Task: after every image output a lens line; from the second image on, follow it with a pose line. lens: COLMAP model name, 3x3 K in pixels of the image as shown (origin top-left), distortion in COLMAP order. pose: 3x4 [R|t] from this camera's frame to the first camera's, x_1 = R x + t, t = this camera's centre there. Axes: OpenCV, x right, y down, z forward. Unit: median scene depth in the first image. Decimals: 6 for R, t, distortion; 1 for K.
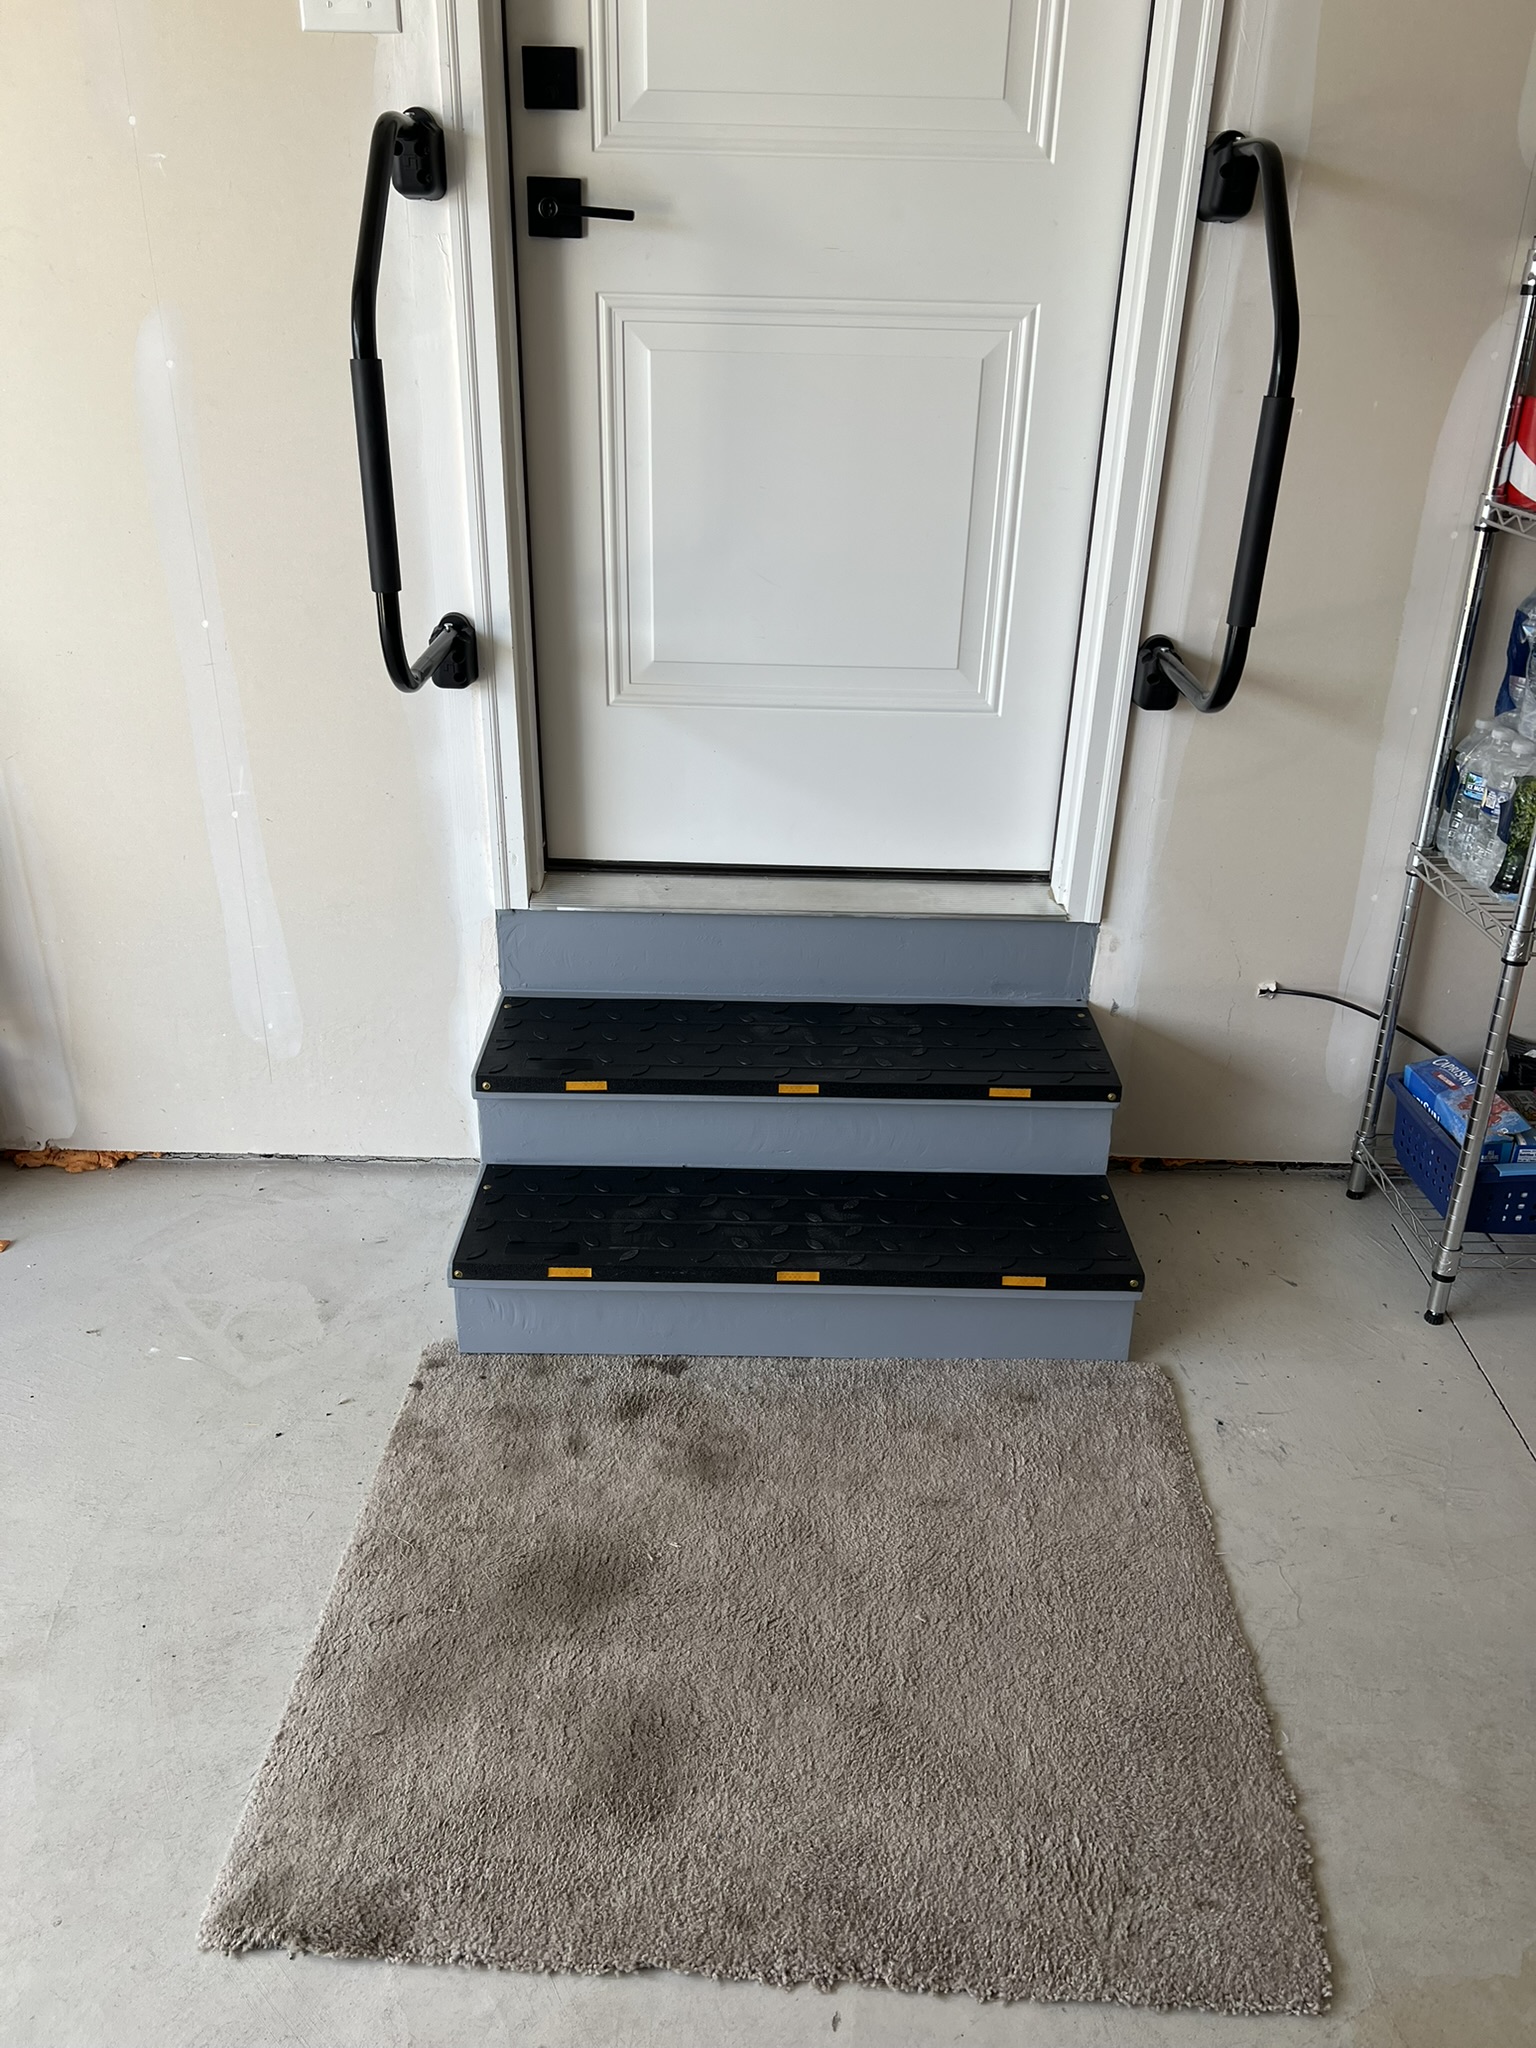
lens RADIAL K [[1540.2, 0, 767.8], [0, 1540.2, 1024.9], [0, 0, 1]] dist [0.059032, -0.069186]
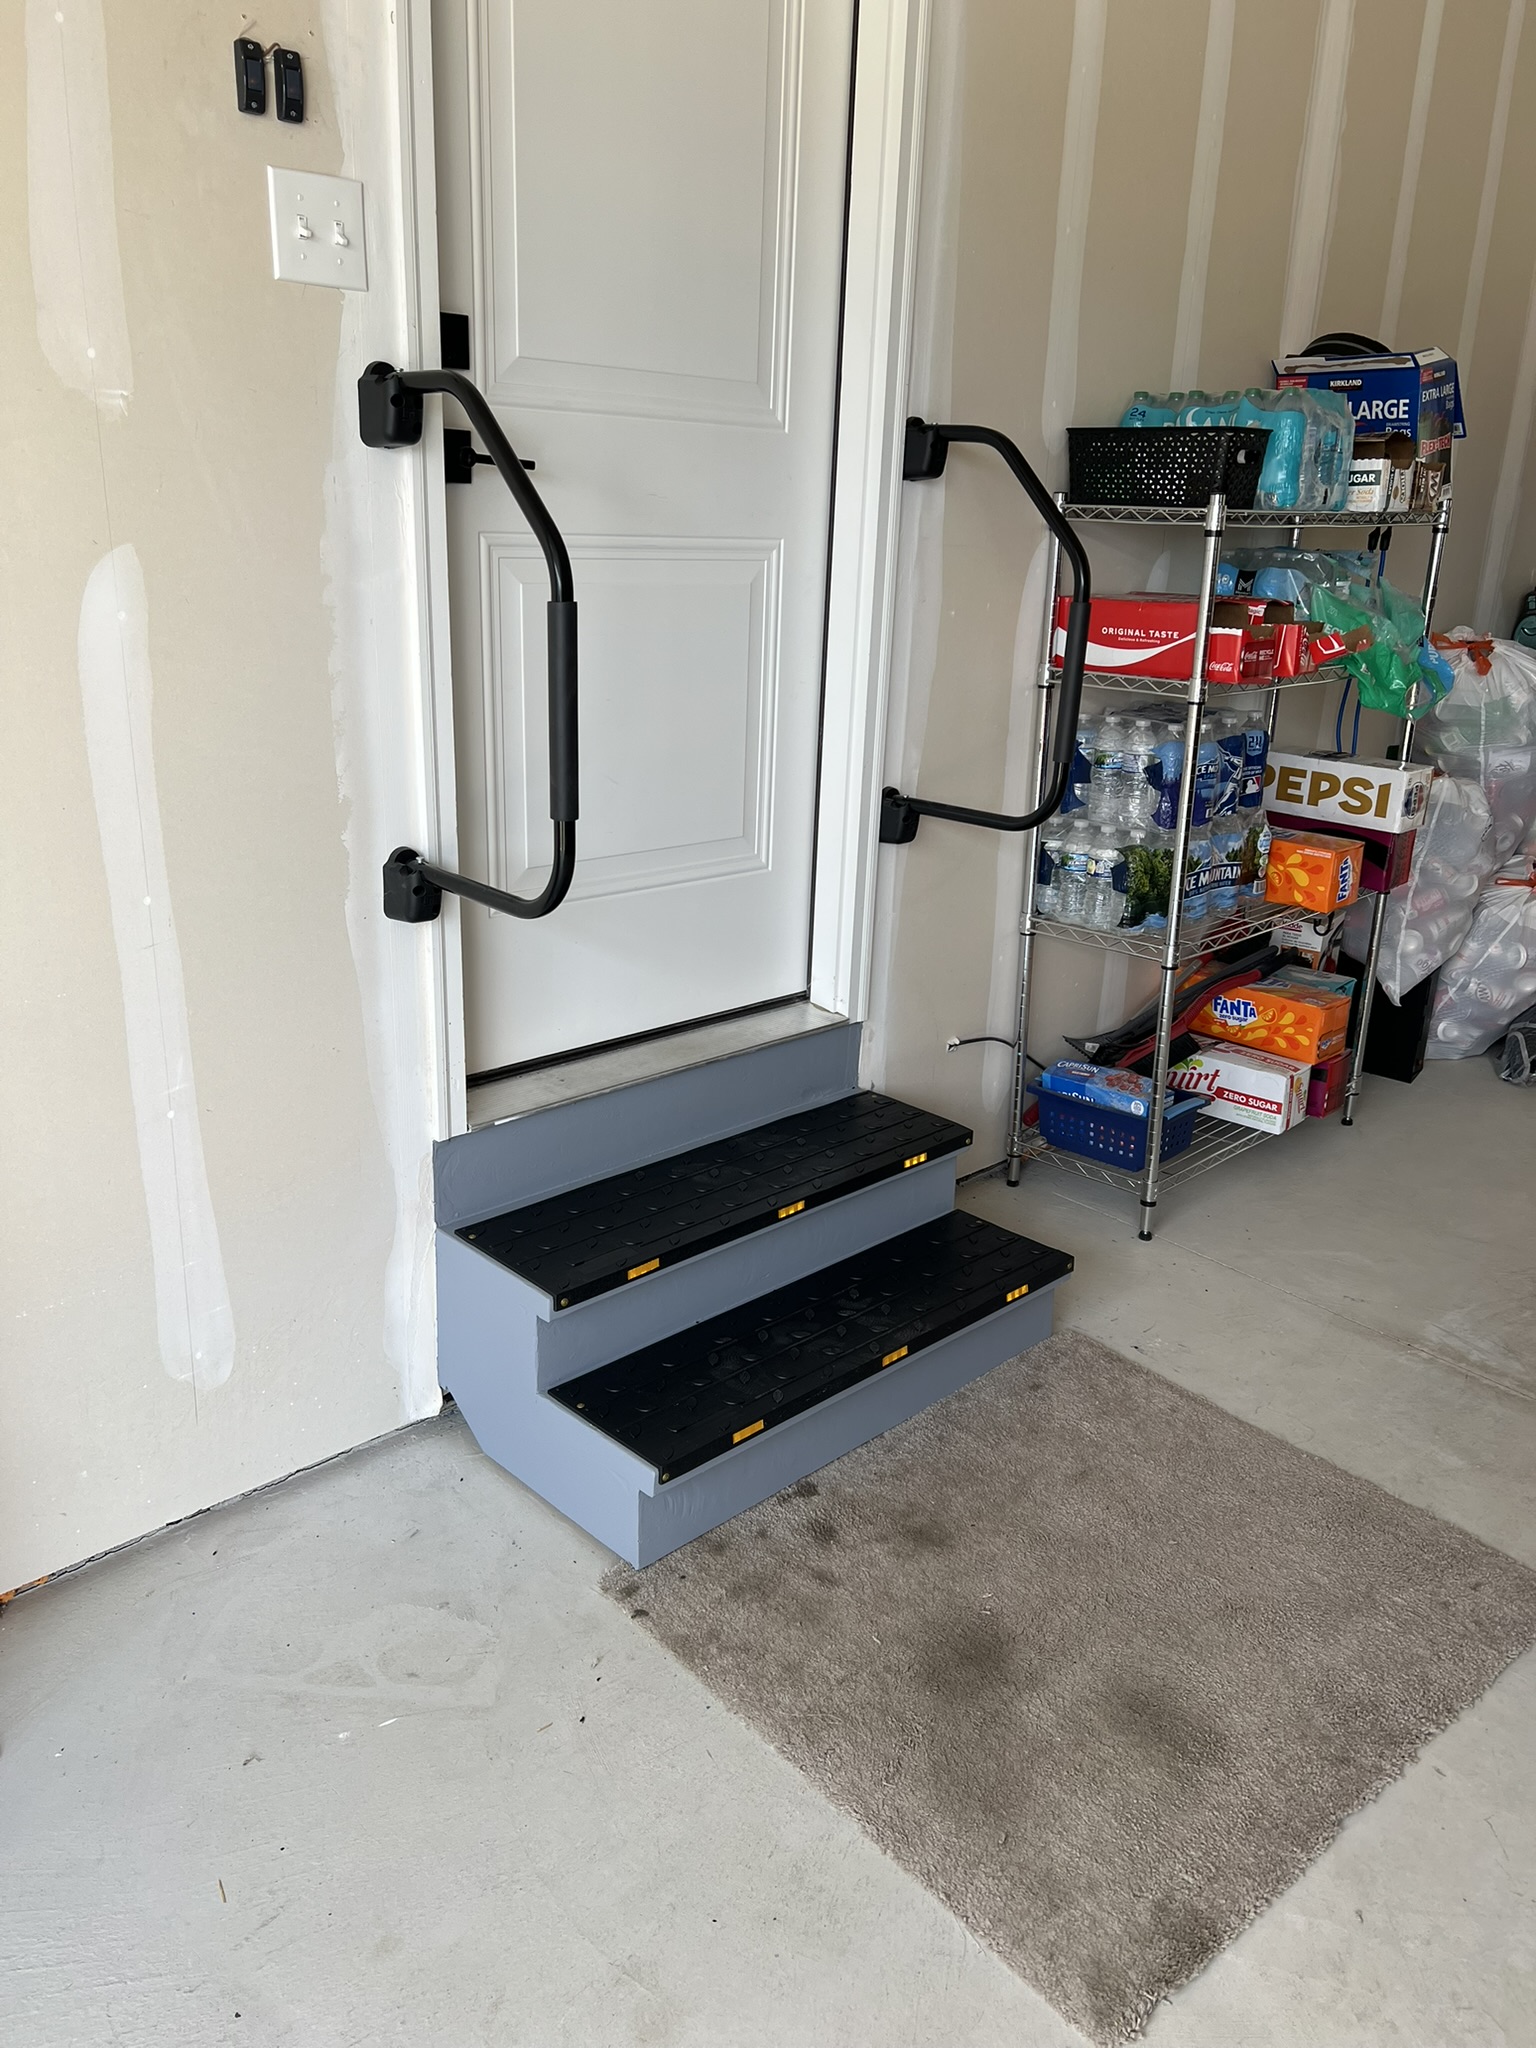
lens RADIAL K [[1540.2, 0, 773.1], [0, 1540.2, 1029.2], [0, 0, 1]] dist [0.059032, -0.069186]
pose [[0.716563, -0.220881, 0.661627, -0.717588], [0.293804, 0.955865, 0.000911, -0.090674], [-0.632627, 0.193736, 0.749833, 0.150033]]
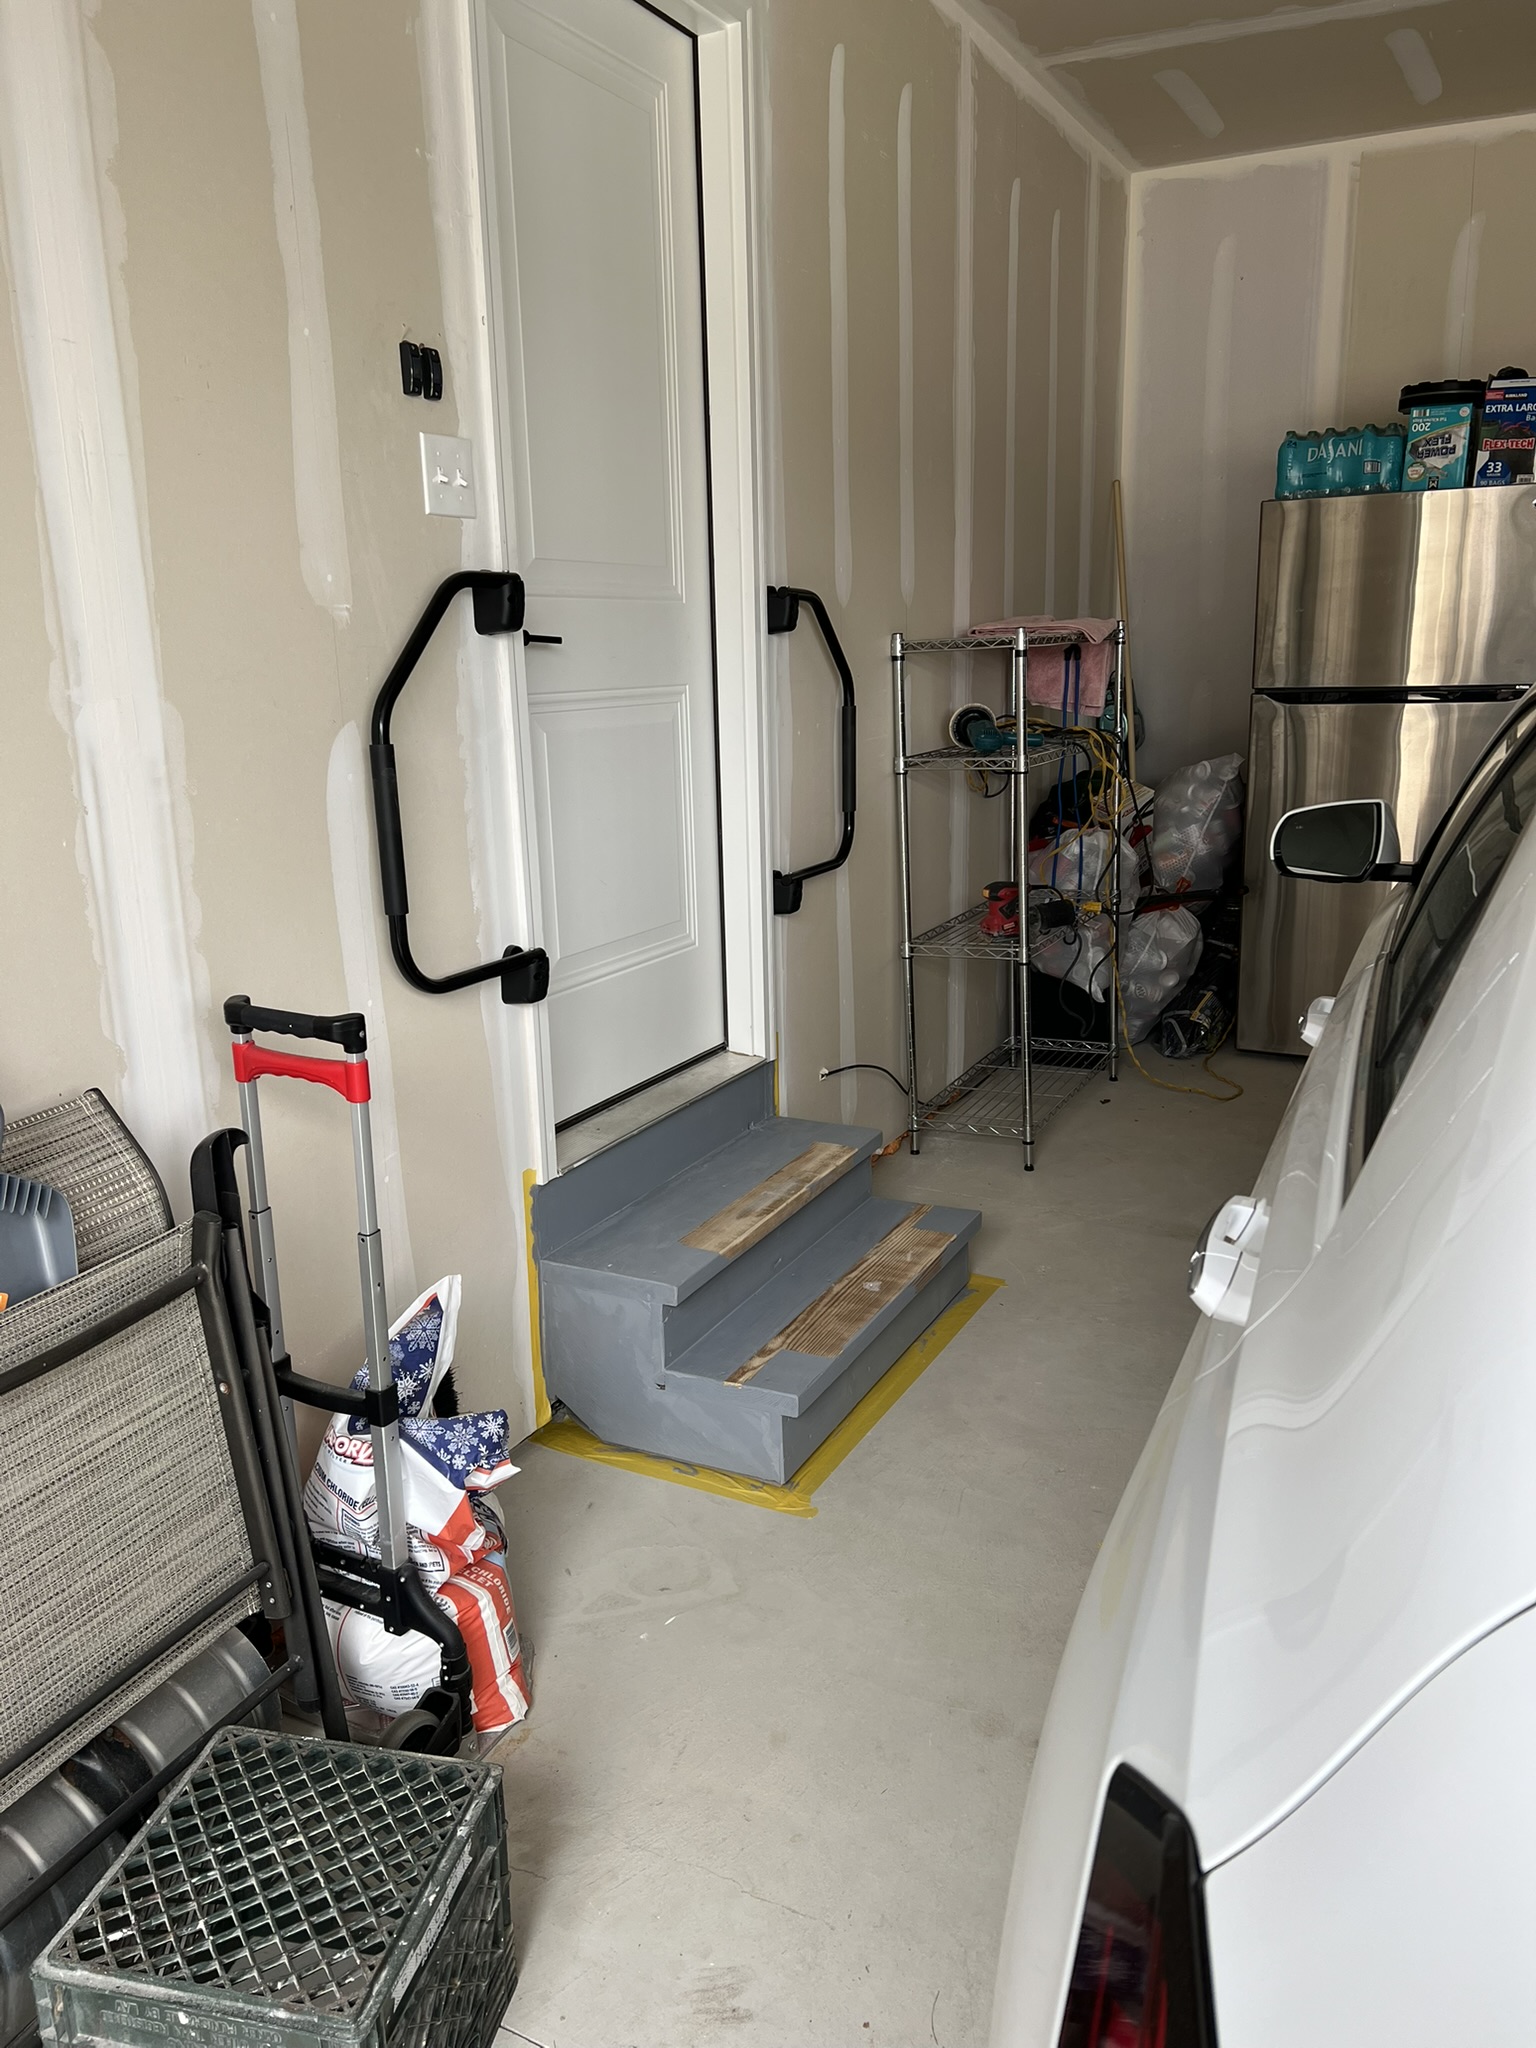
lens RADIAL K [[1540.2, 0, 775.7], [0, 1540.2, 1024.3], [0, 0, 1]] dist [0.059032, -0.069186]
pose [[0.442639, -0.247293, 0.861926, -1.185251], [0.431109, 0.901530, 0.037261, -0.168611], [-0.786267, 0.355091, 0.505663, 0.256450]]
